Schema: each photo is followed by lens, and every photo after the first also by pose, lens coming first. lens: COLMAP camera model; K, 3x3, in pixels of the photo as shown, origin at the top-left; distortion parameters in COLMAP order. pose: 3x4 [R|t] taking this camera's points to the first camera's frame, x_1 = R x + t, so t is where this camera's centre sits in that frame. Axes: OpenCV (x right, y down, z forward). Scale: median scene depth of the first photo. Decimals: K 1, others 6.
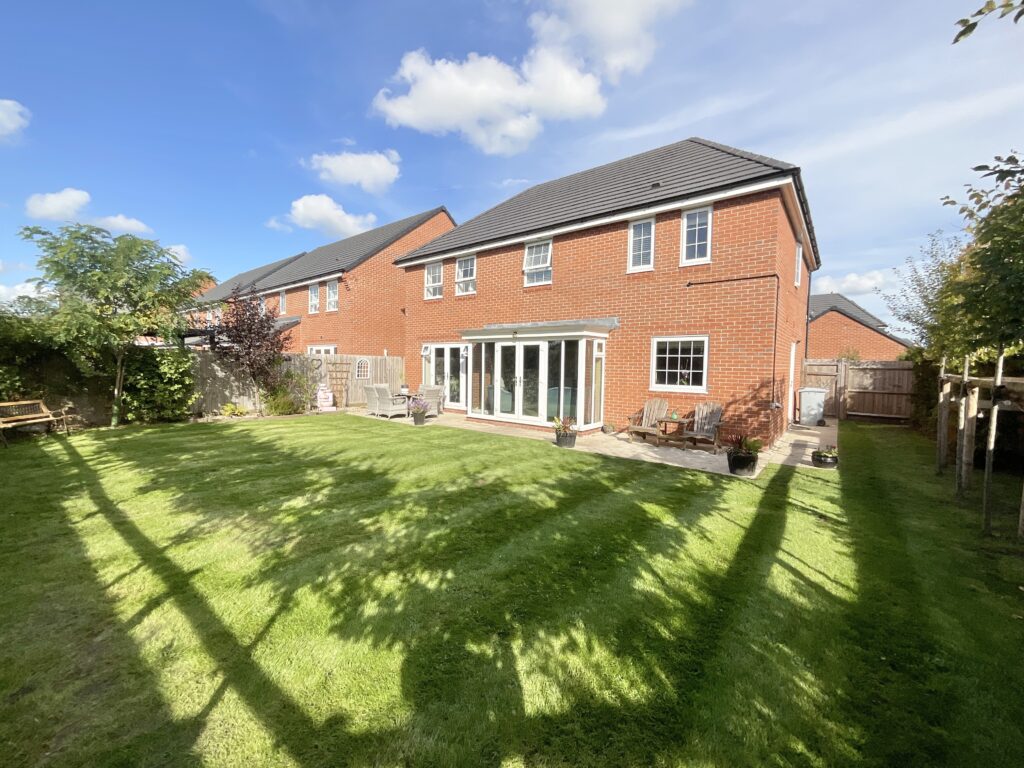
lens RADIAL K [[416.9, 0, 516.4], [0, 416.9, 383.4], [0, 0, 1]] dist [0.003753, 0.000302]
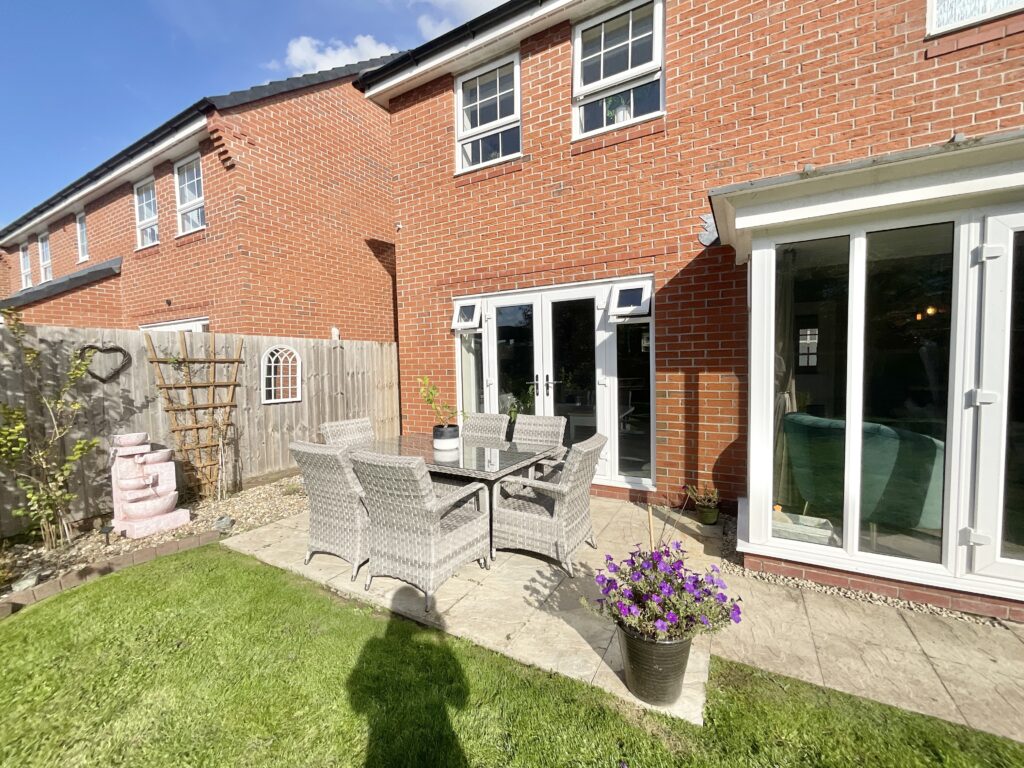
lens RADIAL K [[416.9, 0, 507.3], [0, 416.9, 388.6], [0, 0, 1]] dist [0.003753, 0.000302]
pose [[0.987902, -0.043095, 0.148973, -0.238683], [0.041403, 0.999038, 0.014439, -0.021350], [-0.149452, -0.008096, 0.988736, 0.639239]]
